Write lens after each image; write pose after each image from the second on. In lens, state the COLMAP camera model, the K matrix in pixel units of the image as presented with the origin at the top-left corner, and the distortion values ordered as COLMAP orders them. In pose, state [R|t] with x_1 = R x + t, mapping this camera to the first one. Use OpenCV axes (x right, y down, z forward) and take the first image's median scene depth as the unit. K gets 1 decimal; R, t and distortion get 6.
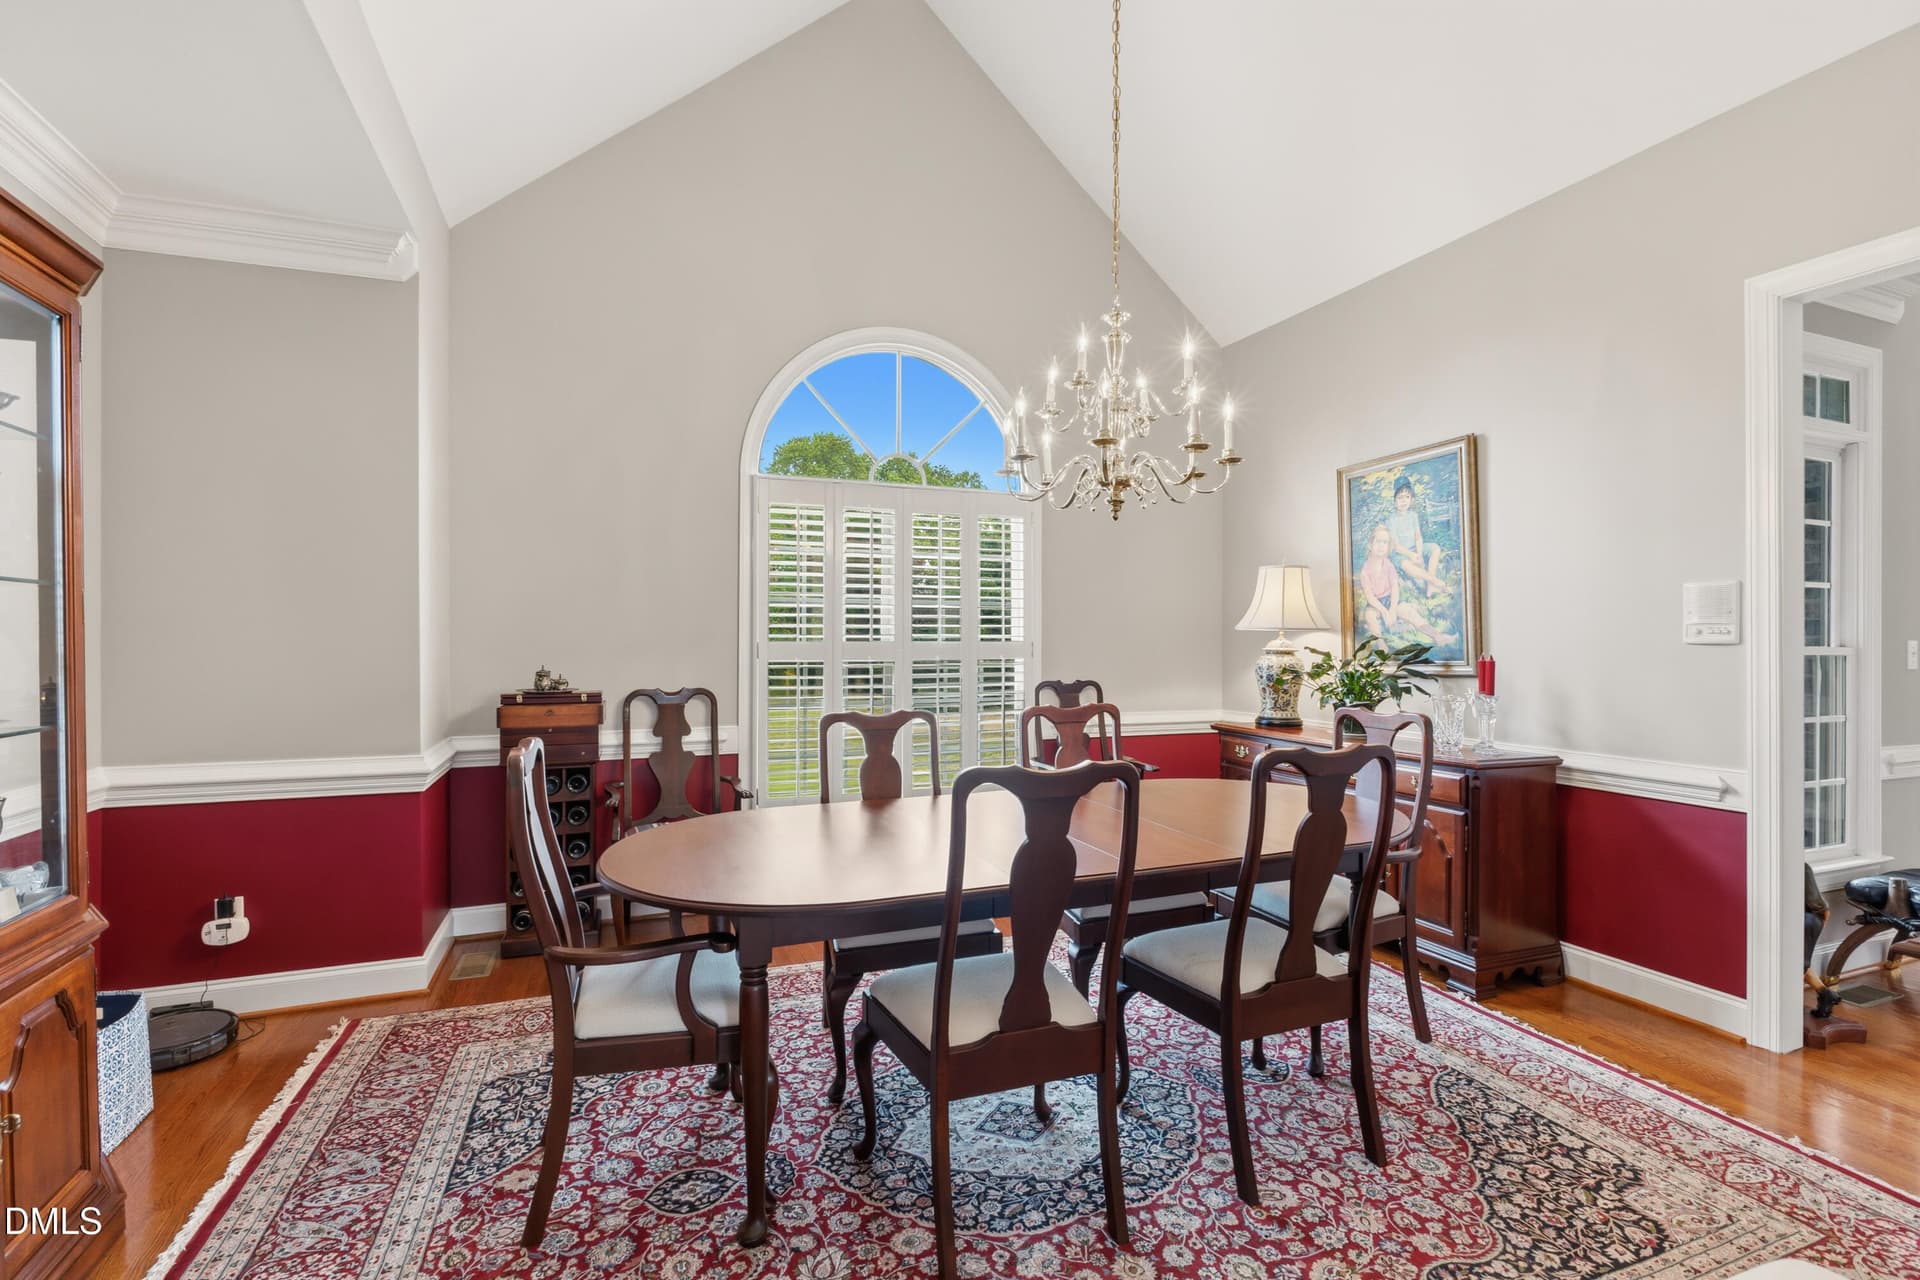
lens RADIAL K [[872.5, 0, 960.0], [0, 872.5, 640.0], [0, 0, 1]] dist [-0.001997, -0.000577]
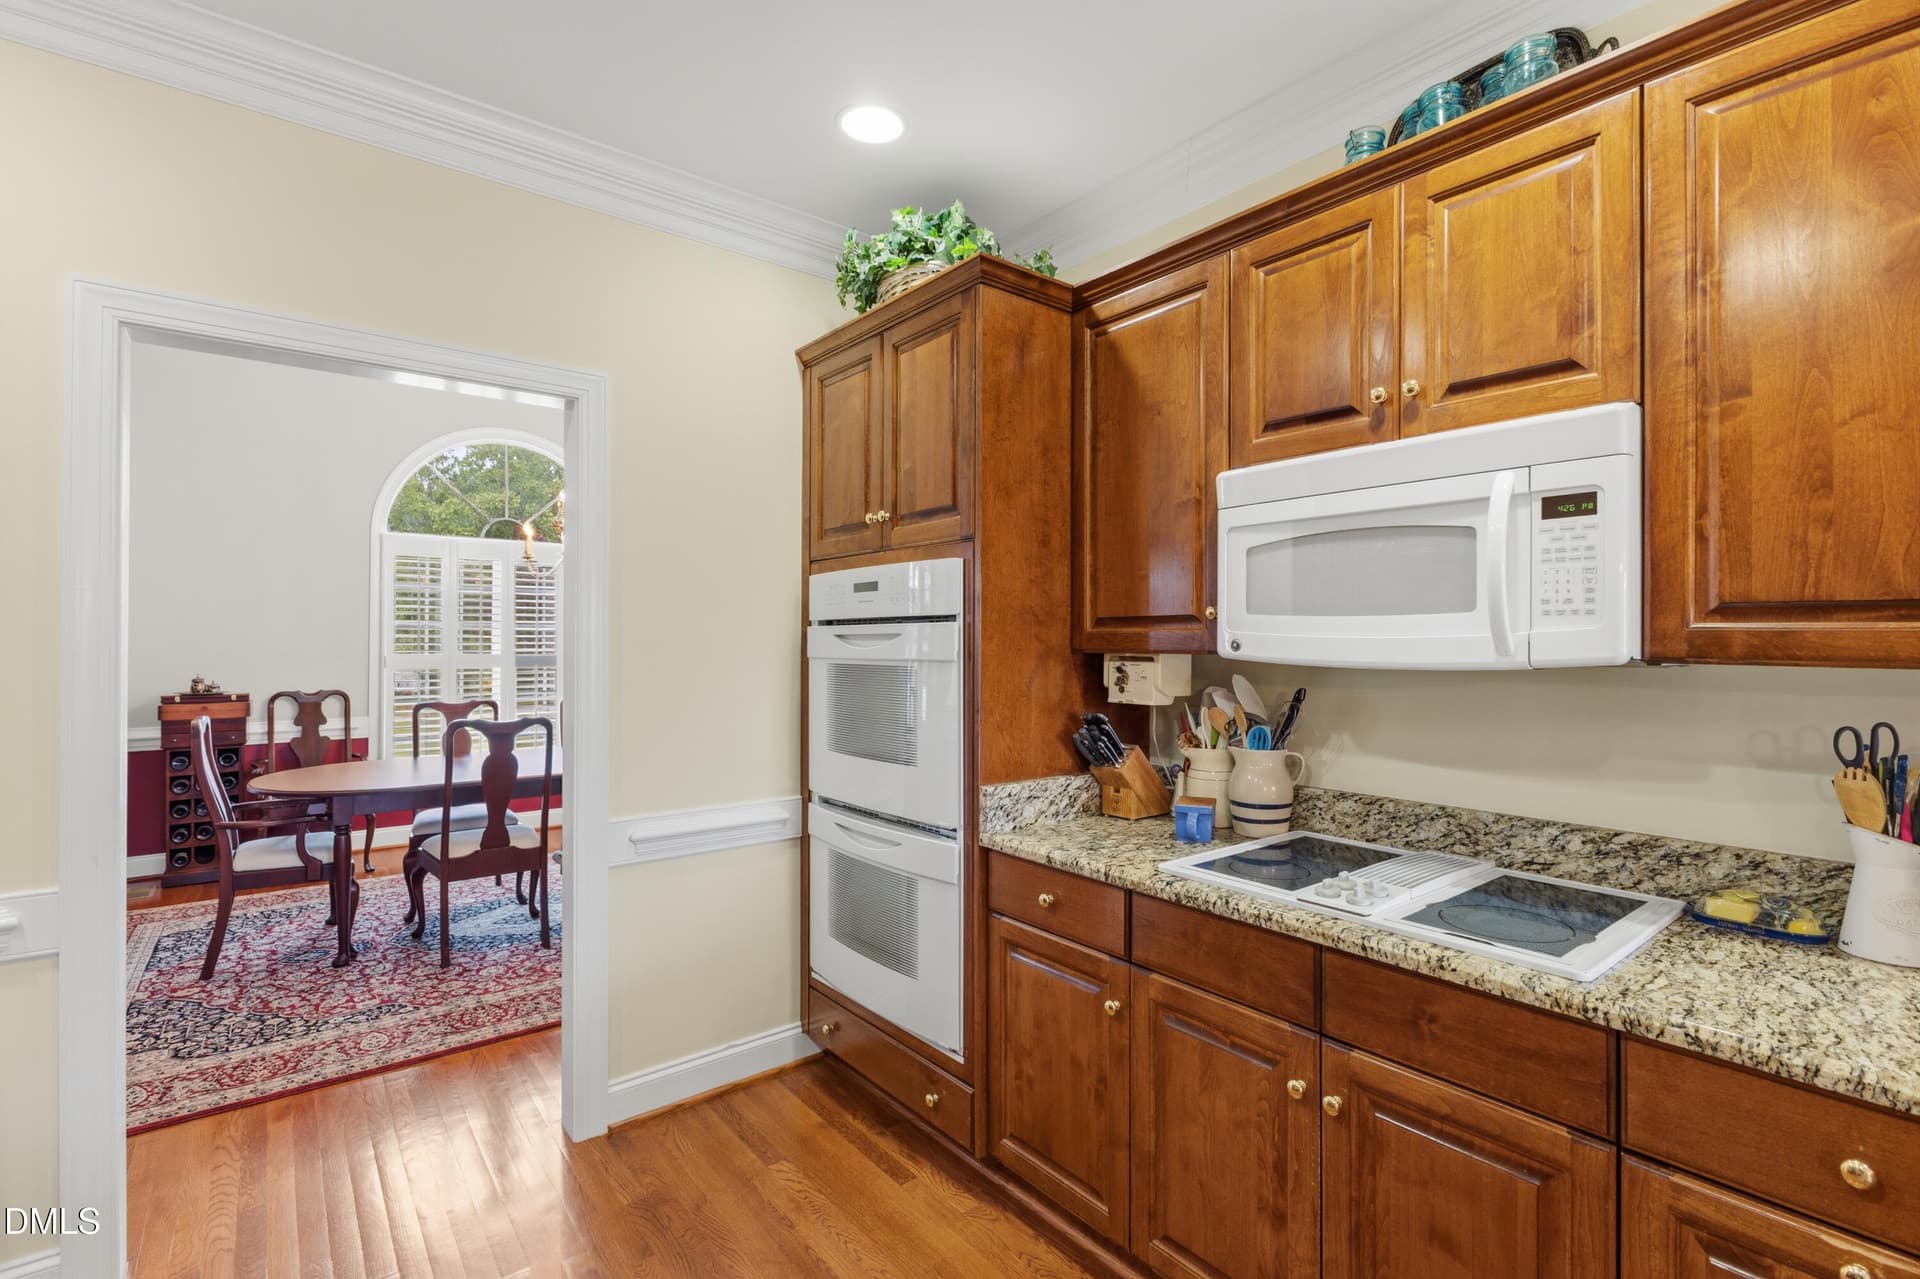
lens RADIAL K [[872.5, 0, 960.0], [0, 872.5, 639.5], [0, 0, 1]] dist [-0.001997, -0.000577]
pose [[0.956456, 0.001025, 0.291876, 0.276791], [0.000769, 0.999982, -0.006032, -0.017176], [-0.291877, 0.005994, 0.956437, -0.682757]]
